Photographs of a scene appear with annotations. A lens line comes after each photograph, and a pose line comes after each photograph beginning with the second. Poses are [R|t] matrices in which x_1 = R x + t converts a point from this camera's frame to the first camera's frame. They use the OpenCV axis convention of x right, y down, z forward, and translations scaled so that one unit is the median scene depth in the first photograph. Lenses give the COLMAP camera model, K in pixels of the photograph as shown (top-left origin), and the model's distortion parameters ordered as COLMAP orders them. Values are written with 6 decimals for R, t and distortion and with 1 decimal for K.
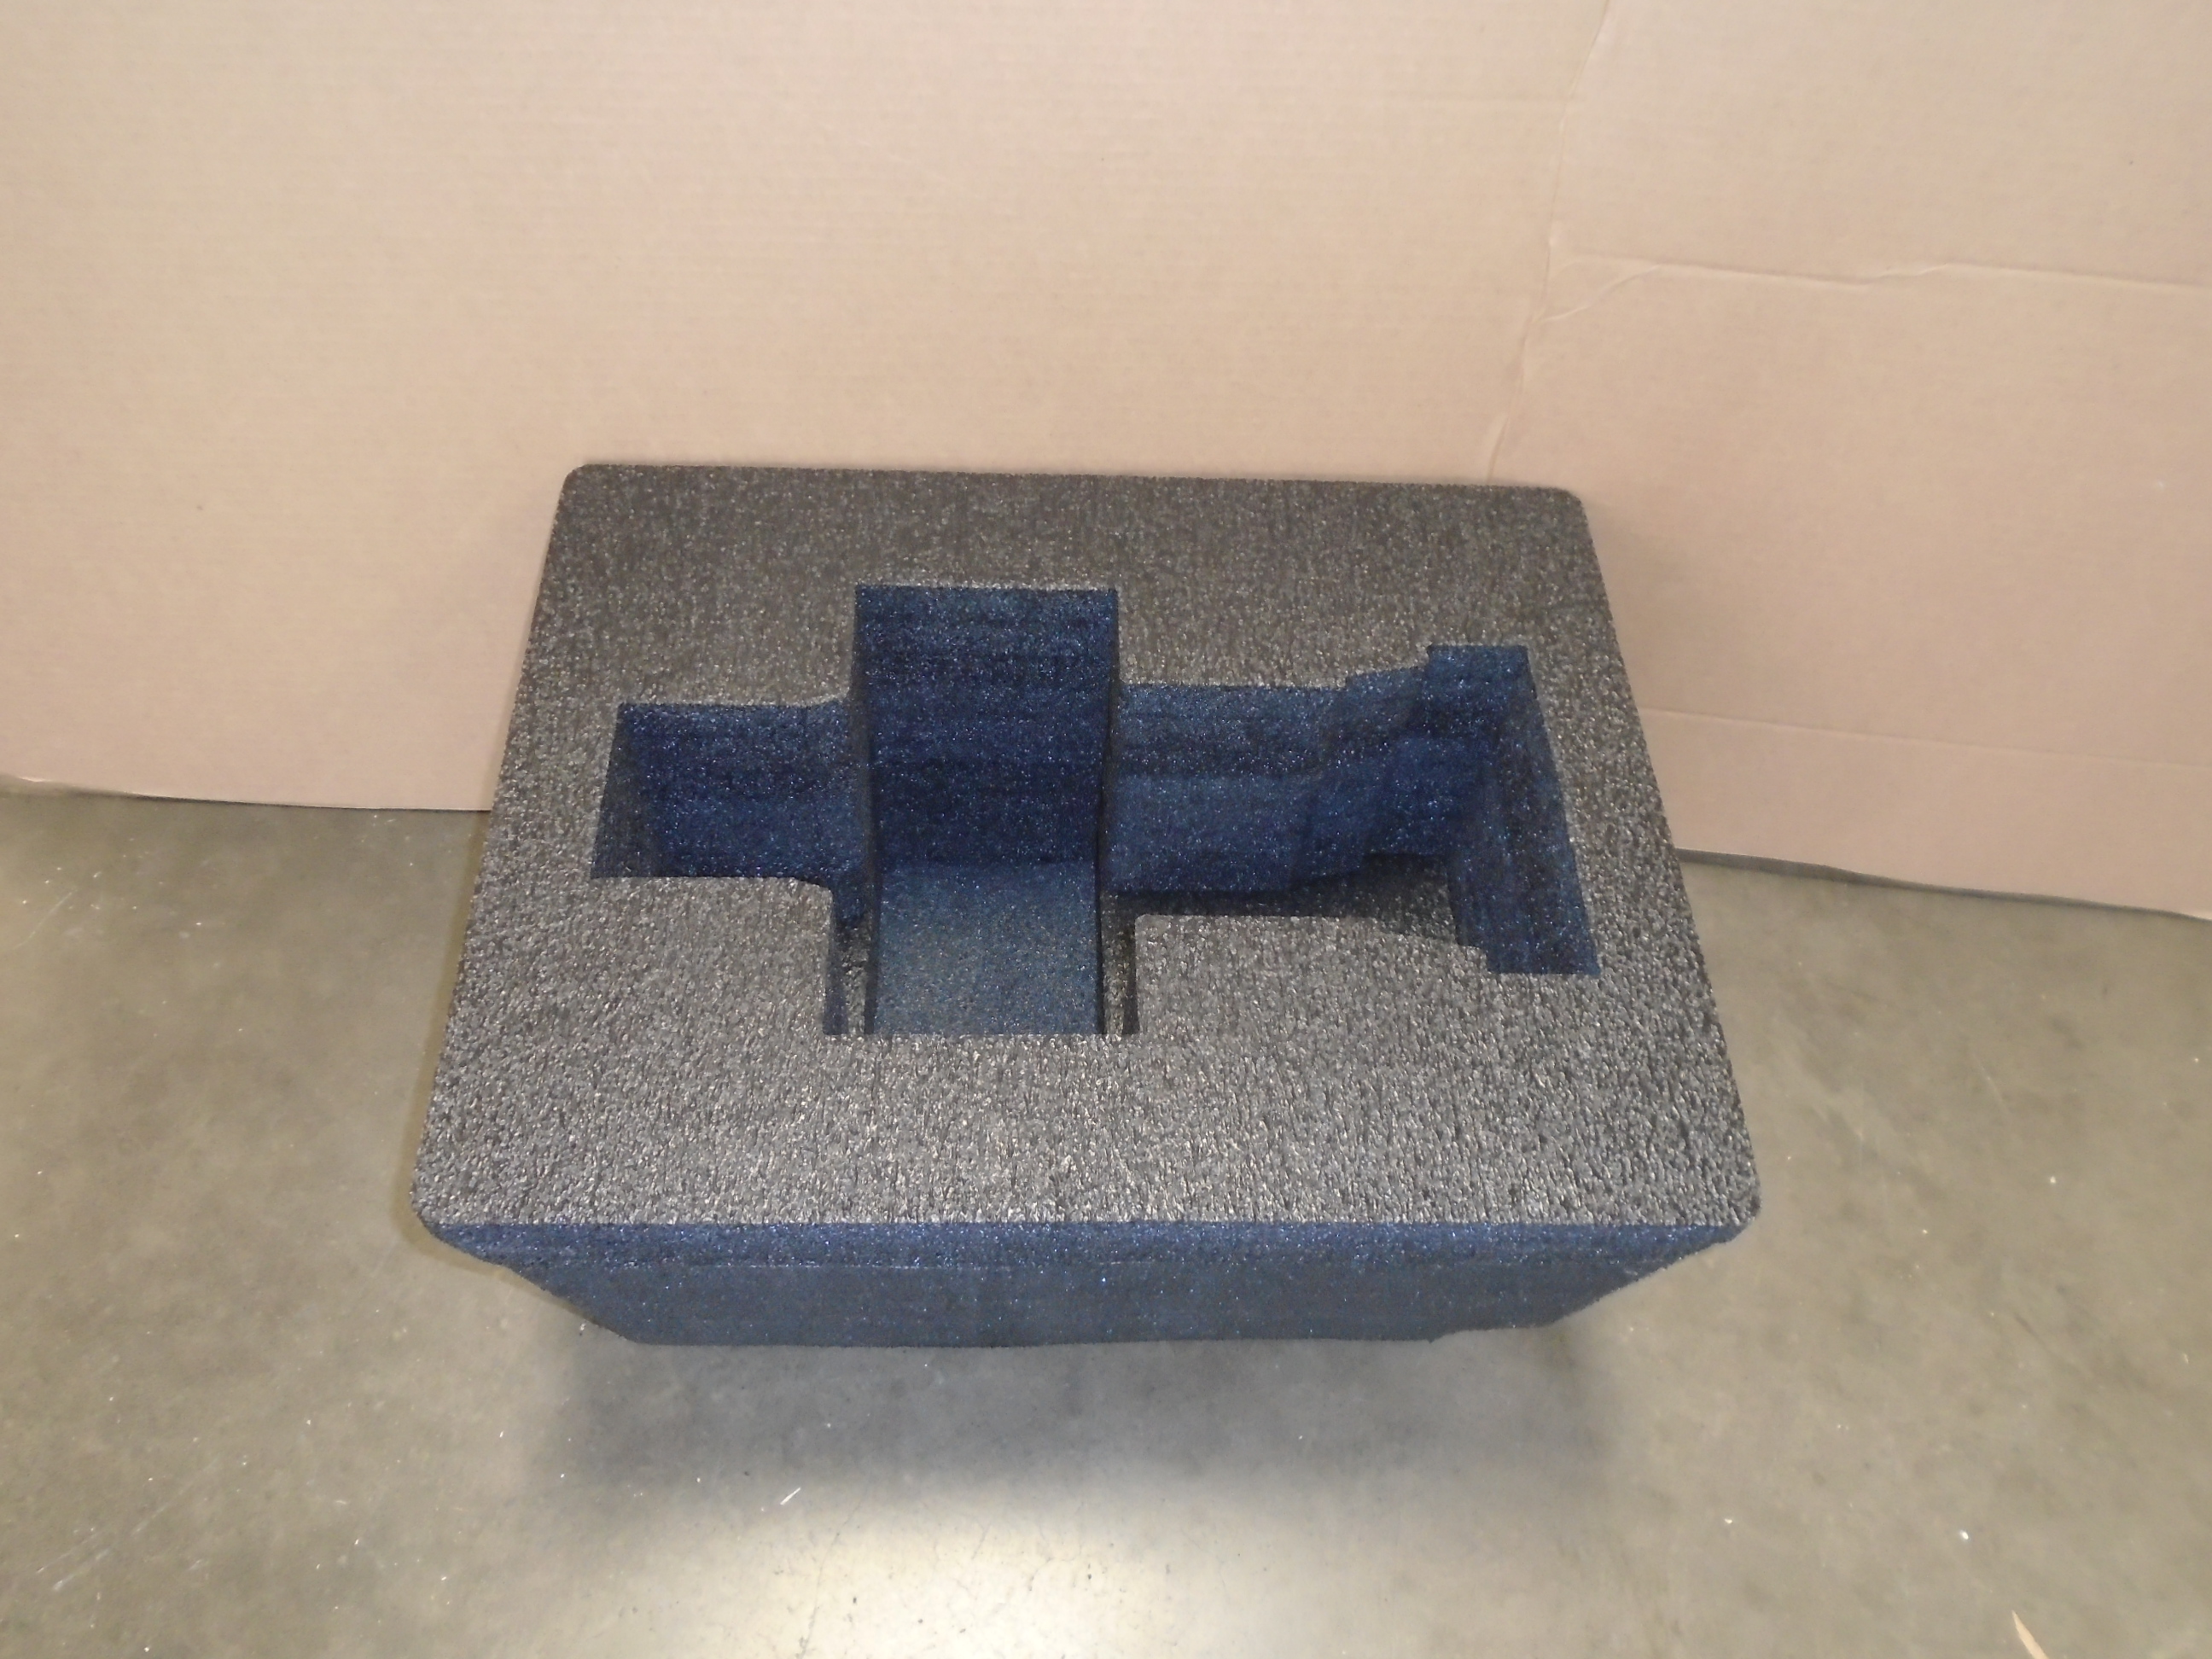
lens RADIAL K [[1649.5, 0, 1104.2], [0, 1649.5, 803.3], [0, 0, 1]] dist [-0.008888, 0.004849]
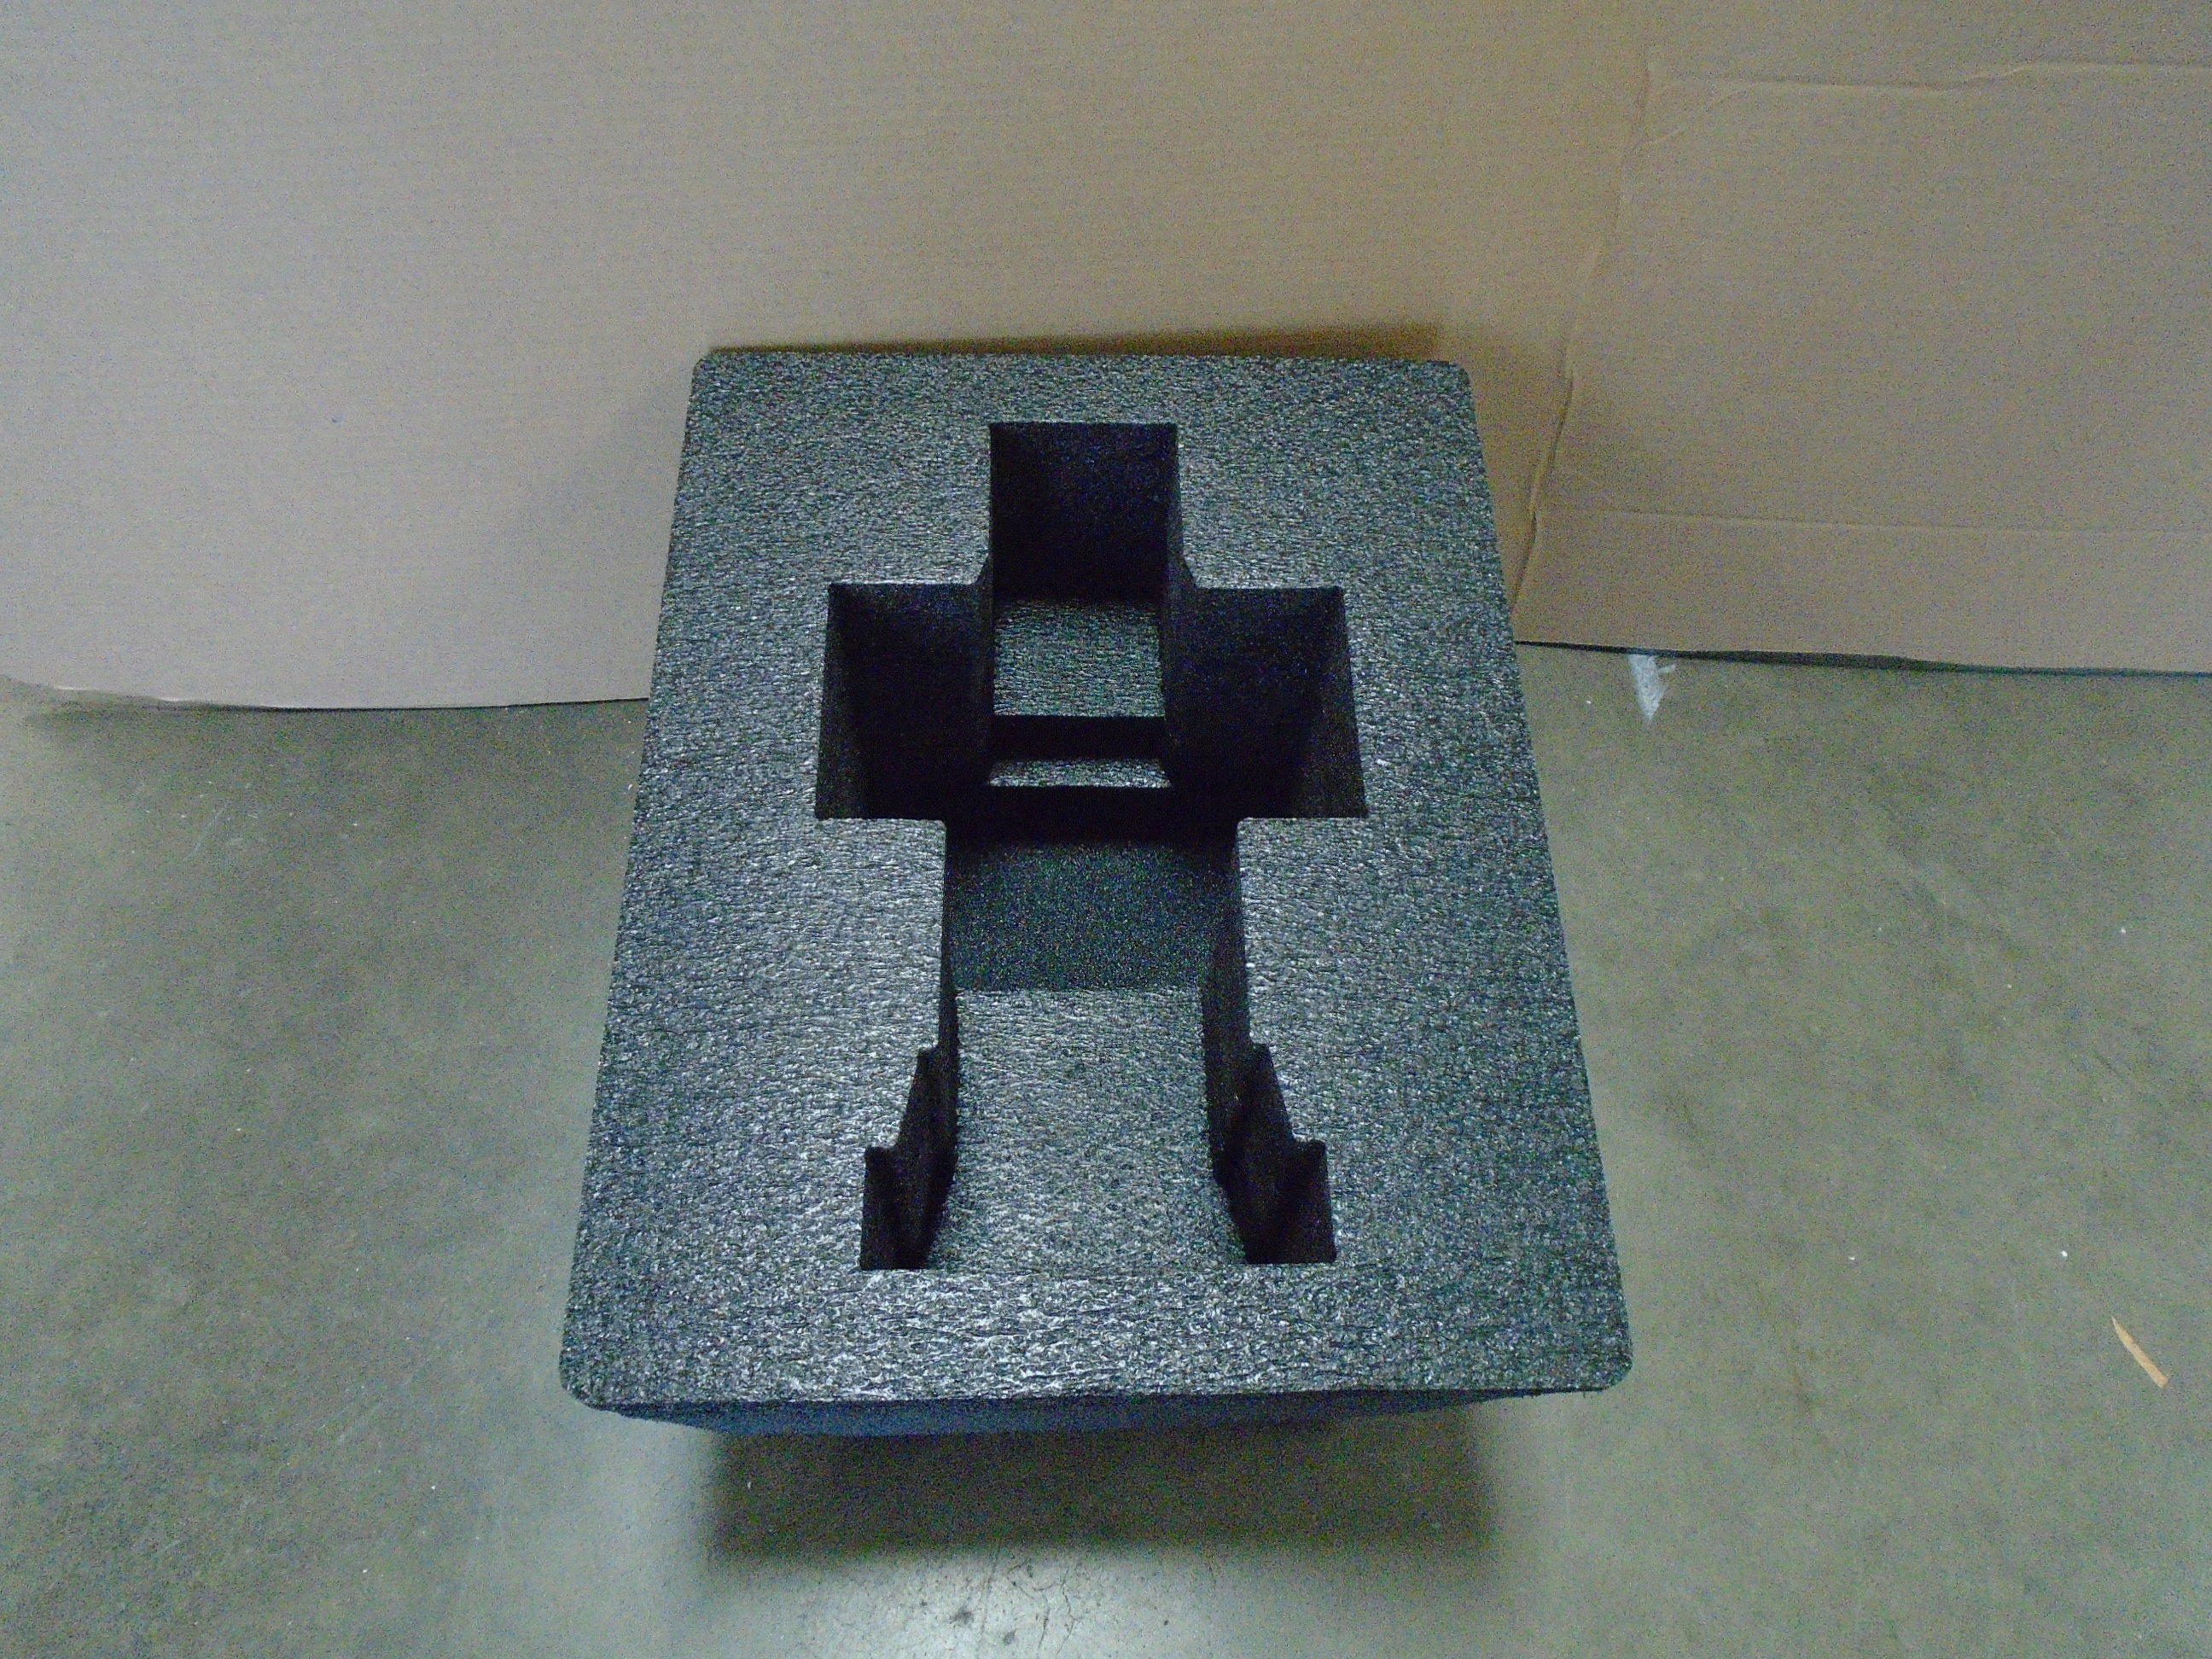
lens RADIAL K [[1649.5, 0, 1099.4], [0, 1649.5, 789.2], [0, 0, 1]] dist [-0.008888, 0.004849]
pose [[0.996981, -0.075716, 0.017194, -0.115882], [0.073846, 0.993087, 0.091241, -0.011074], [-0.023984, -0.089696, 0.995680, -0.051241]]
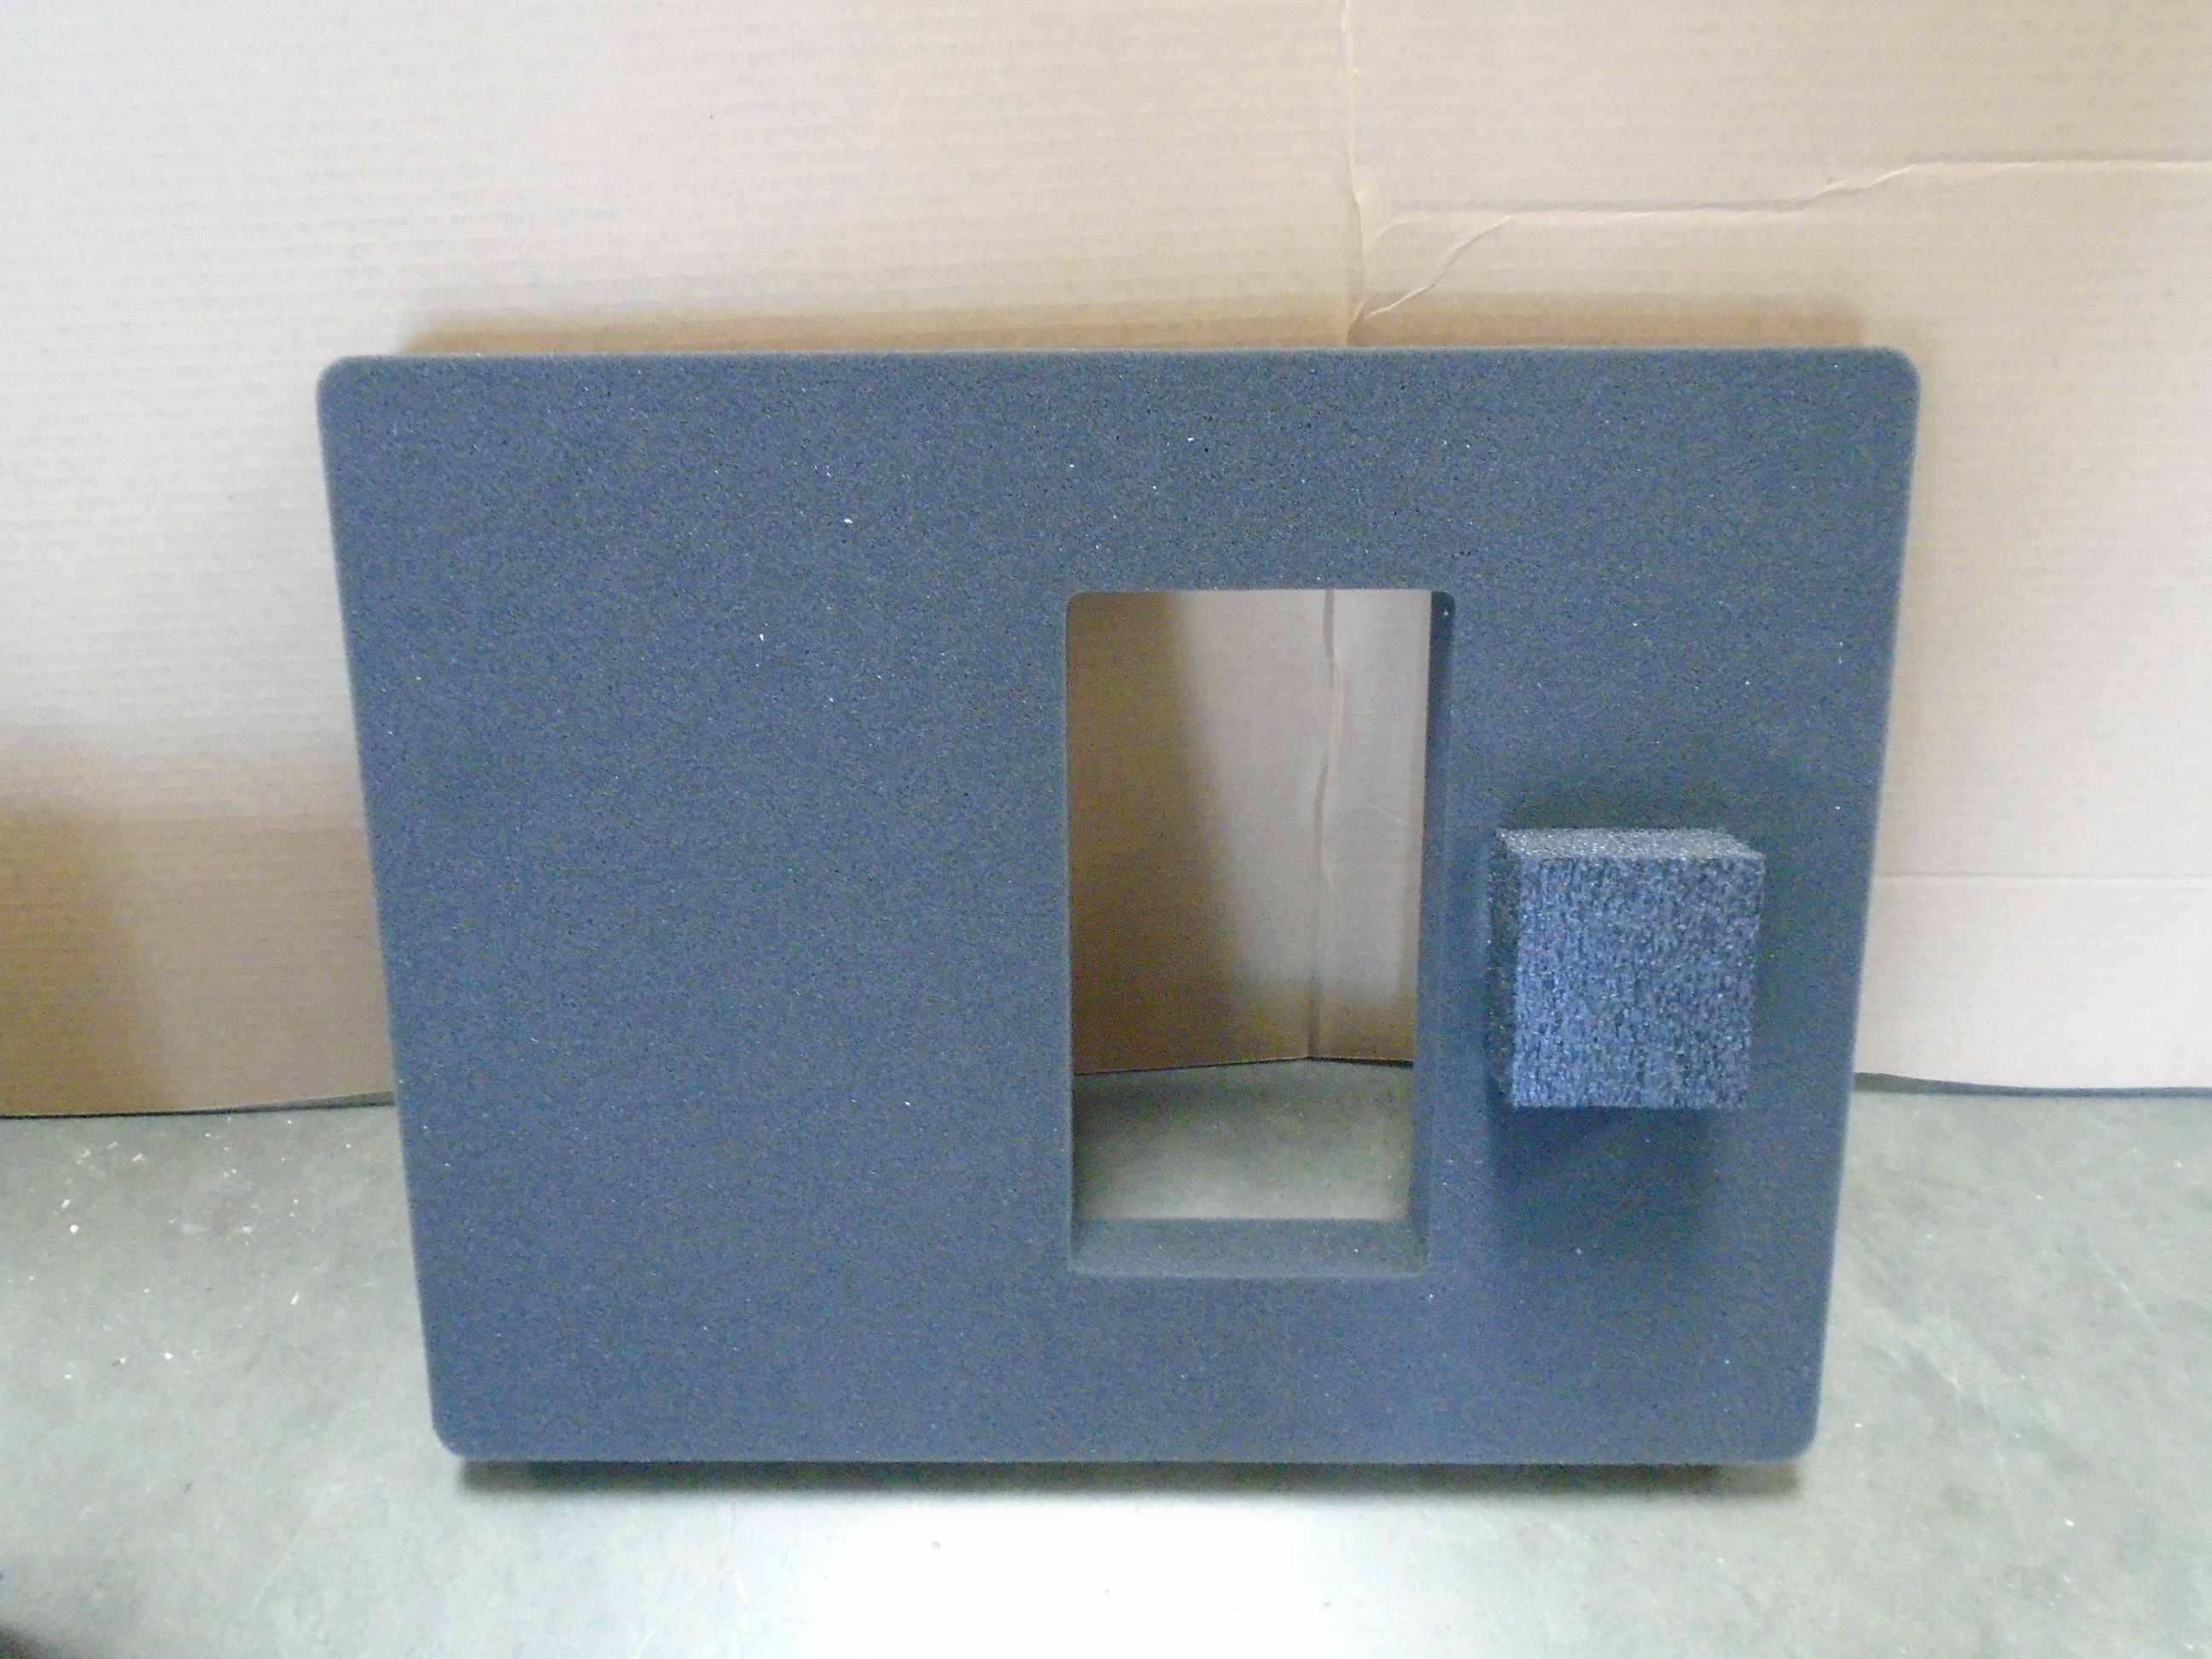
lens RADIAL K [[1649.5, 0, 1050.5], [0, 1649.5, 816.2], [0, 0, 1]] dist [-0.008888, 0.004849]
pose [[0.995471, -0.089931, -0.030832, 0.127195], [0.086295, 0.990838, -0.103887, -0.004205], [0.039892, 0.100756, 0.994111, 0.283185]]
